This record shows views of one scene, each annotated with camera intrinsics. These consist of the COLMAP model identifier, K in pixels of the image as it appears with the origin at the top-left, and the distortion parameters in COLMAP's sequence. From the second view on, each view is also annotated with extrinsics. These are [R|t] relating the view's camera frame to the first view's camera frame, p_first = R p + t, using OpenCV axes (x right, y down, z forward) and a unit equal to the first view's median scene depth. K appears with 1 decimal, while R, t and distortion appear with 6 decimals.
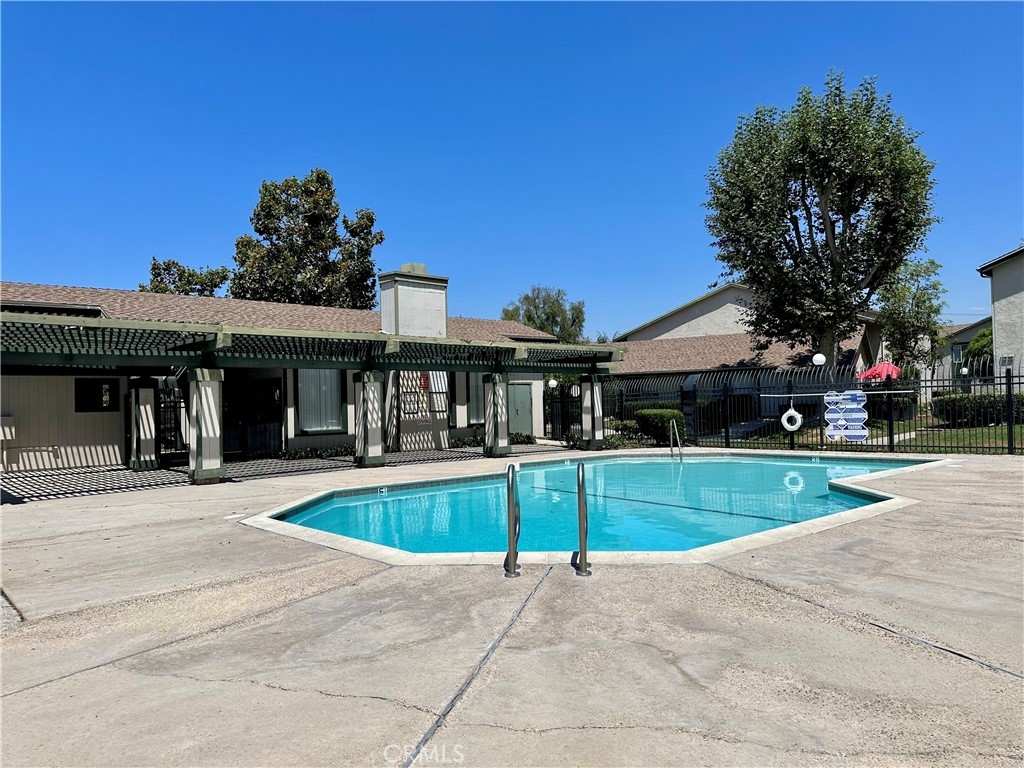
lens RADIAL K [[762.0, 0, 512.0], [0, 762.0, 384.0], [0, 0, 1]] dist [0.142306, -0.195590]
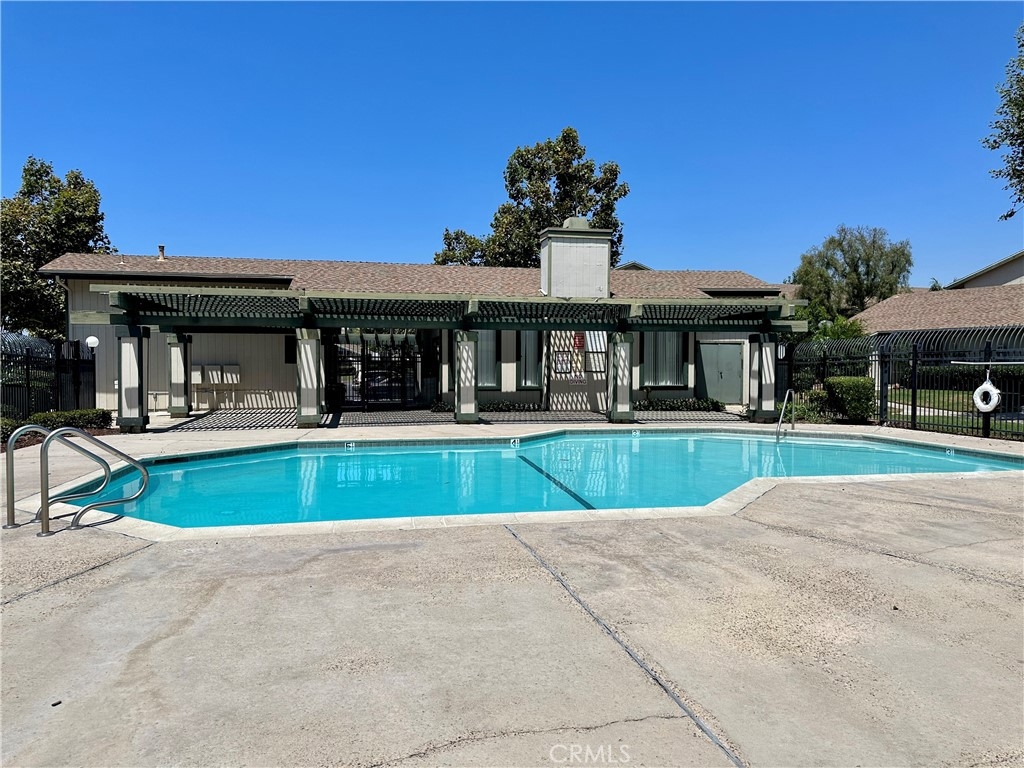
lens RADIAL K [[762.0, 0, 512.0], [0, 762.0, 384.0], [0, 0, 1]] dist [0.142306, -0.195590]
pose [[0.850355, 0.036717, -0.524927, 0.328650], [-0.006664, 0.998234, 0.059029, -0.005123], [0.526167, -0.046698, 0.849098, 0.130938]]
